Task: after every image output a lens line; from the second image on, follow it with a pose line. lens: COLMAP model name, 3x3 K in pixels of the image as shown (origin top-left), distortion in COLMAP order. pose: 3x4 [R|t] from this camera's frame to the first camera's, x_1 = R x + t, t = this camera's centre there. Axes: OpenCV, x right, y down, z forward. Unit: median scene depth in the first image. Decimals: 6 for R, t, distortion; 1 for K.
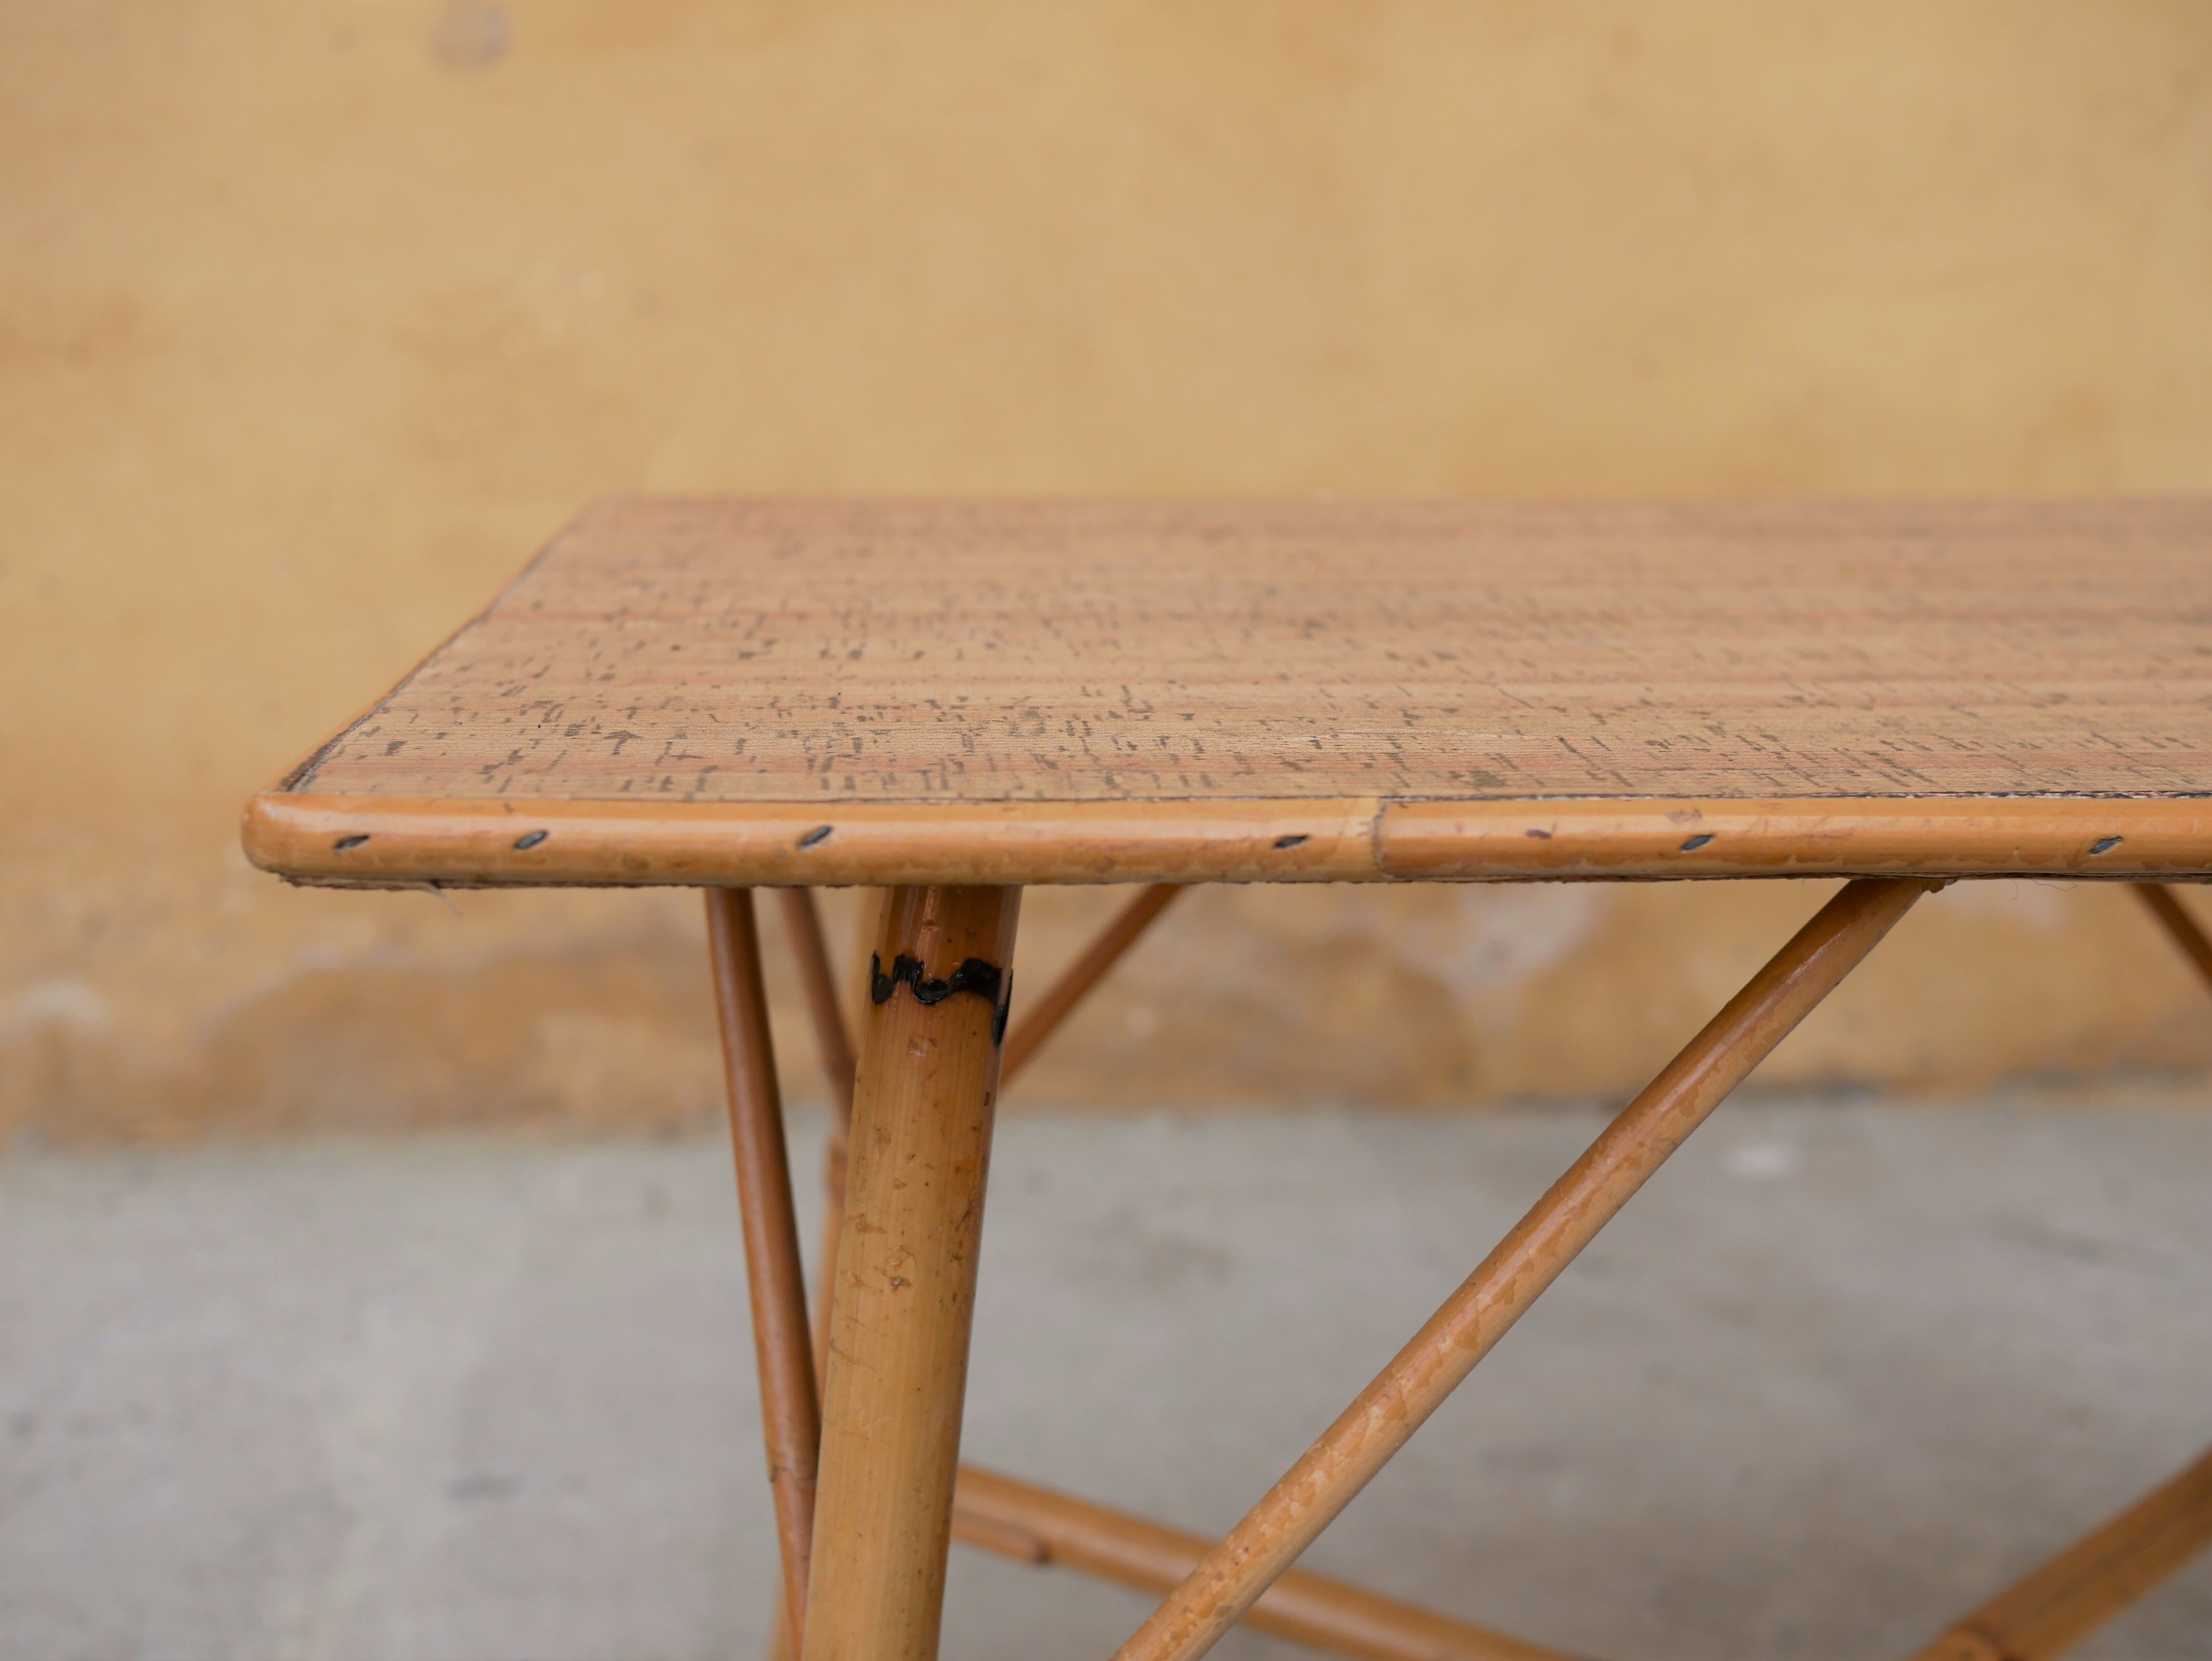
lens RADIAL K [[2330.5, 0, 1115.0], [0, 2330.5, 830.1], [0, 0, 1]] dist [-0.027299, 0.040082]
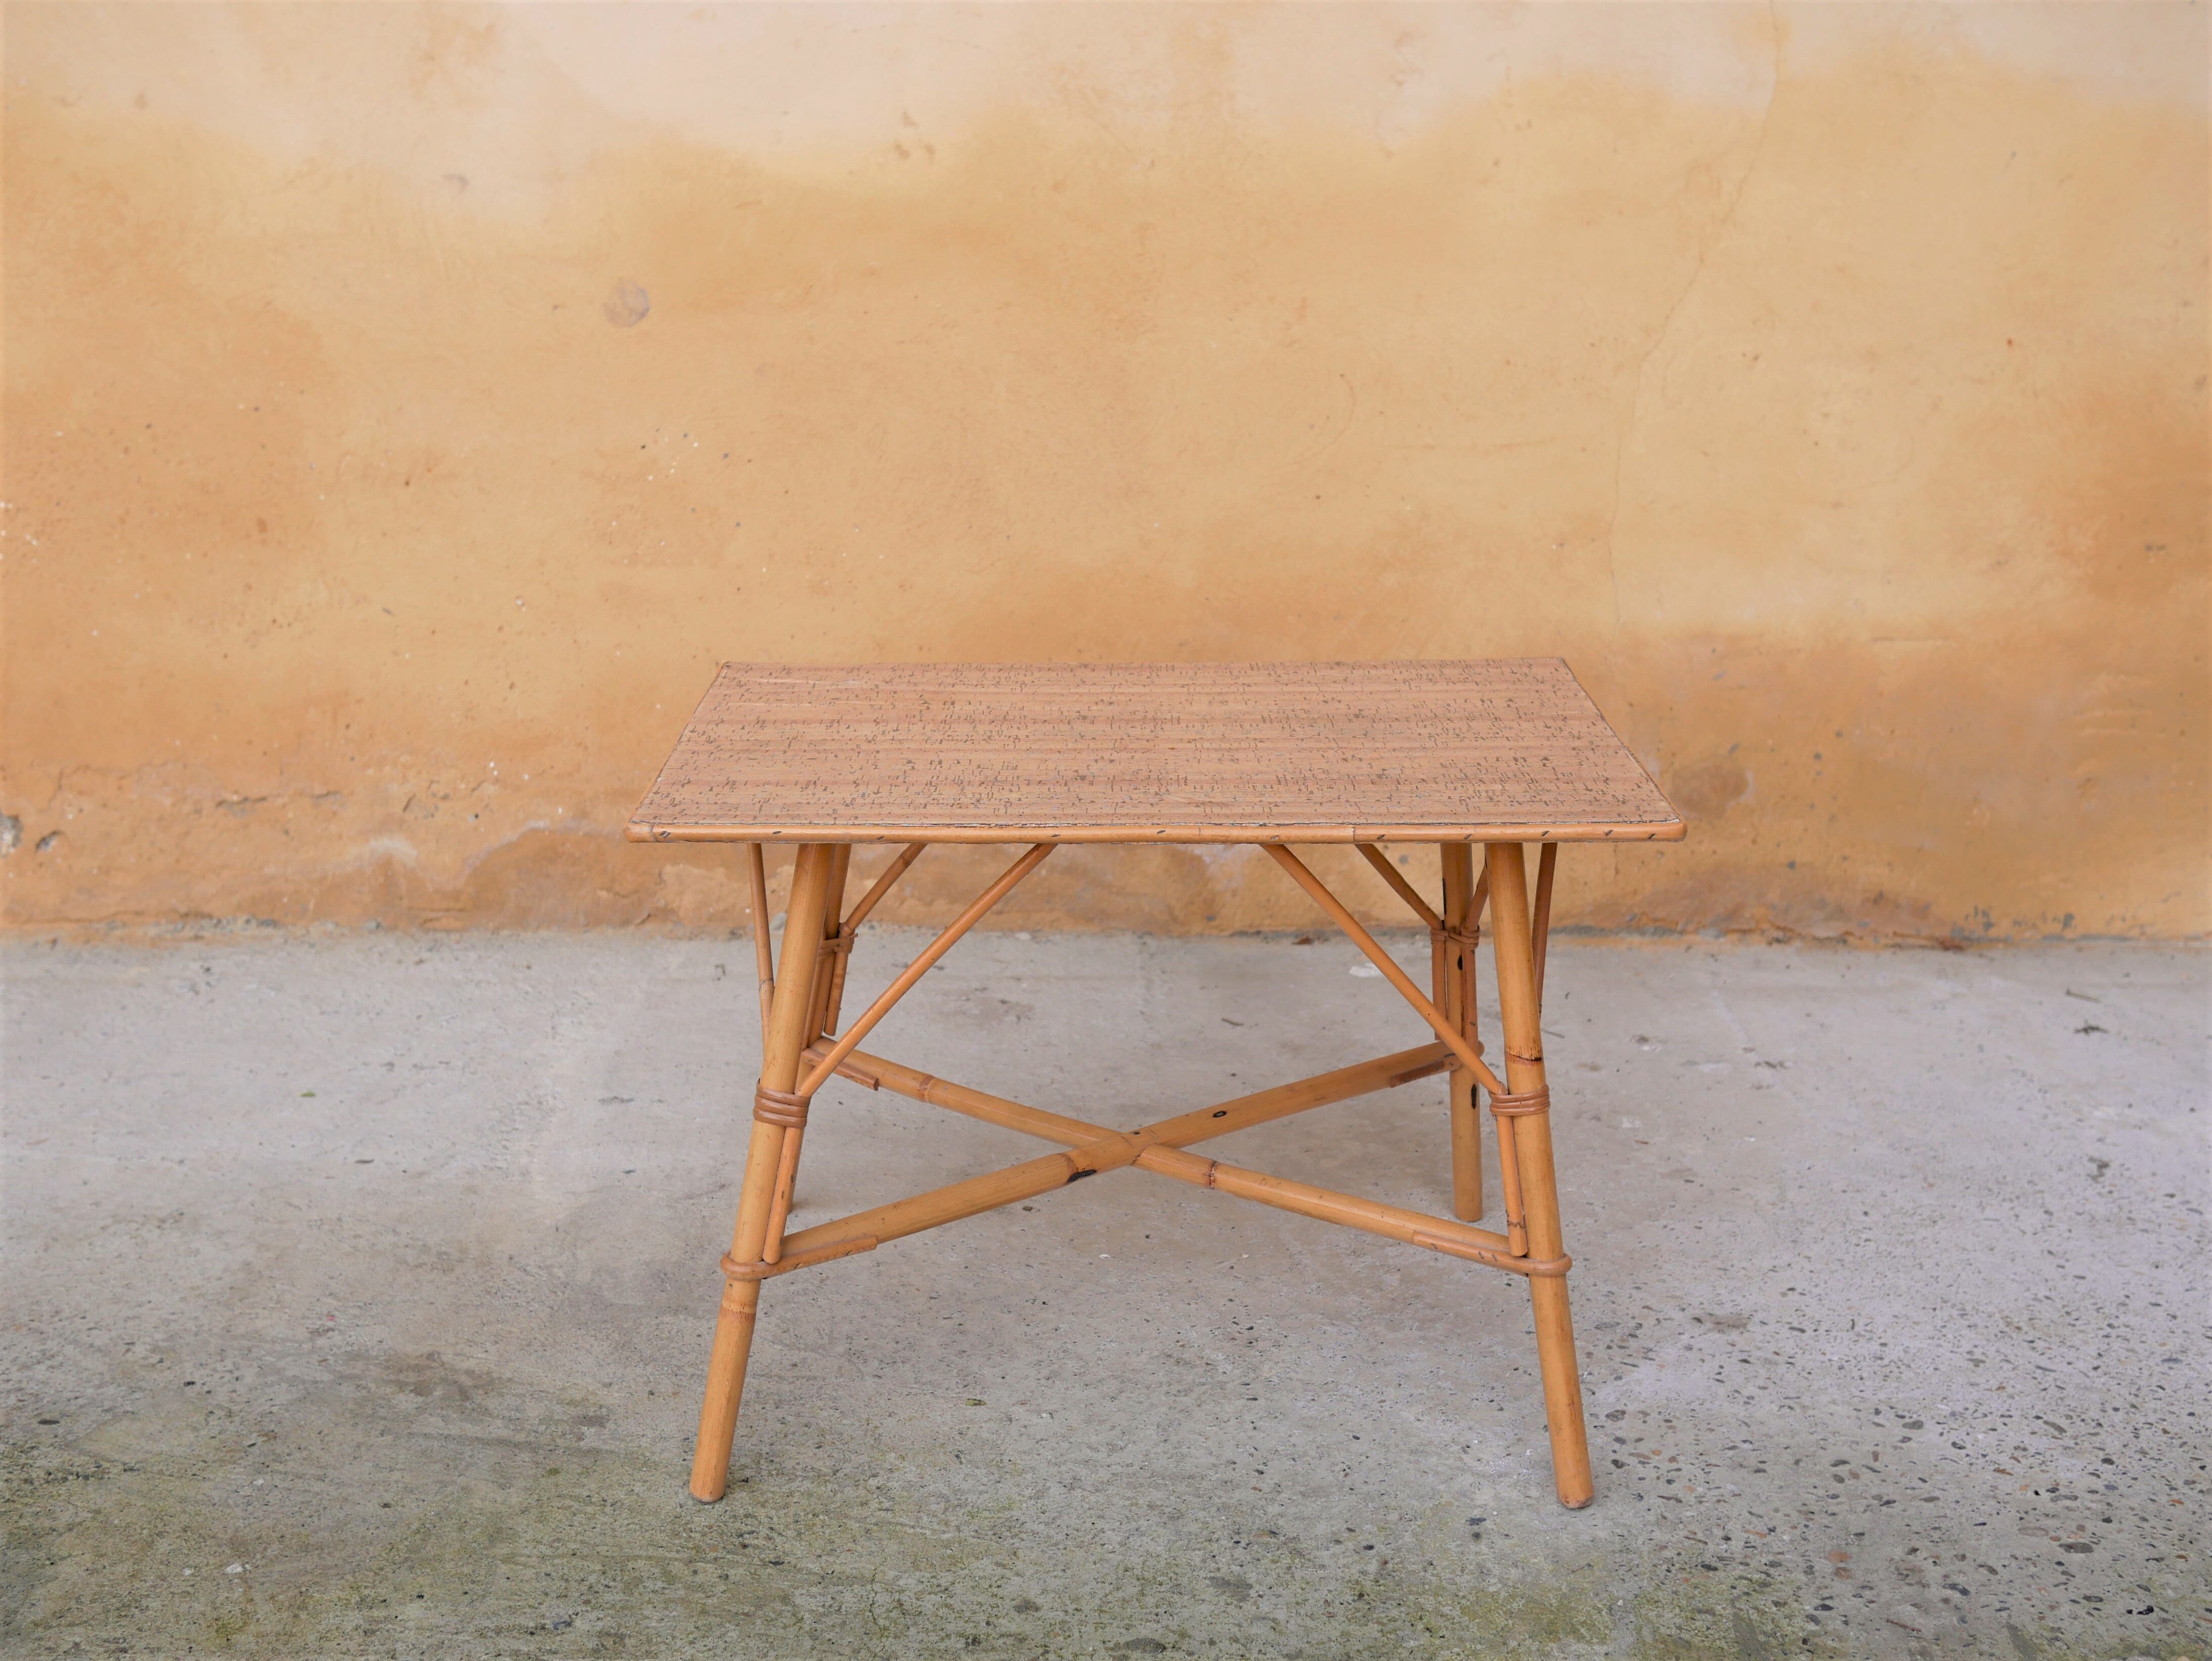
lens RADIAL K [[2330.5, 0, 1115.0], [0, 2330.5, 830.1], [0, 0, 1]] dist [-0.027299, 0.040082]
pose [[0.996234, 0.029898, -0.081389, 0.232353], [-0.025014, 0.997862, 0.060386, -0.058739], [0.083020, -0.058123, 0.994851, -0.701684]]
